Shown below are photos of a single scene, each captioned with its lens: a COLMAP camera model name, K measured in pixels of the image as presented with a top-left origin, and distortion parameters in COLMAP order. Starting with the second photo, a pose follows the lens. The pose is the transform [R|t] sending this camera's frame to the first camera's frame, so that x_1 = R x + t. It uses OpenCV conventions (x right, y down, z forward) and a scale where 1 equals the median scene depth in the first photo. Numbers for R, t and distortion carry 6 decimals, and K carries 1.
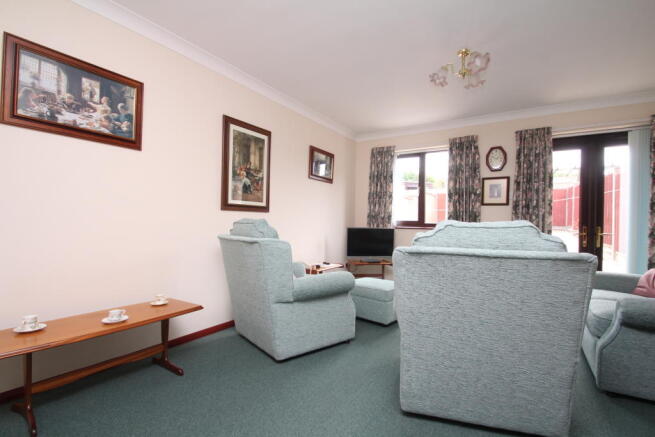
lens RADIAL K [[308.9, 0, 328.4], [0, 308.9, 222.5], [0, 0, 1]] dist [-0.002033, -0.000409]
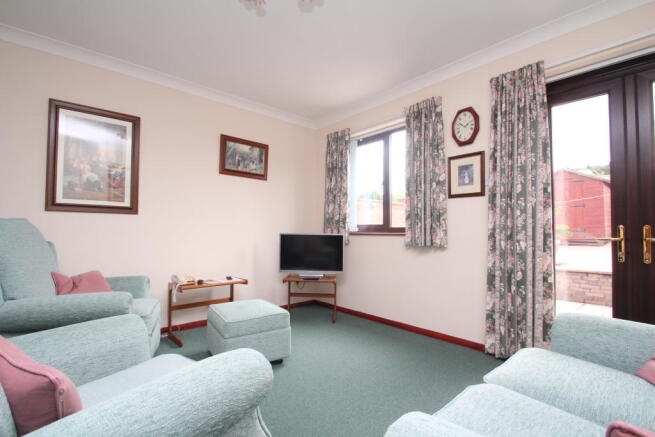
lens RADIAL K [[308.9, 0, 328.4], [0, 308.9, 222.5], [0, 0, 1]] dist [-0.002033, -0.000409]
pose [[0.961396, -0.019391, -0.274484, 0.434816], [0.008664, 0.999153, -0.040238, 0.022210], [0.275032, 0.036307, 0.960749, 0.290816]]
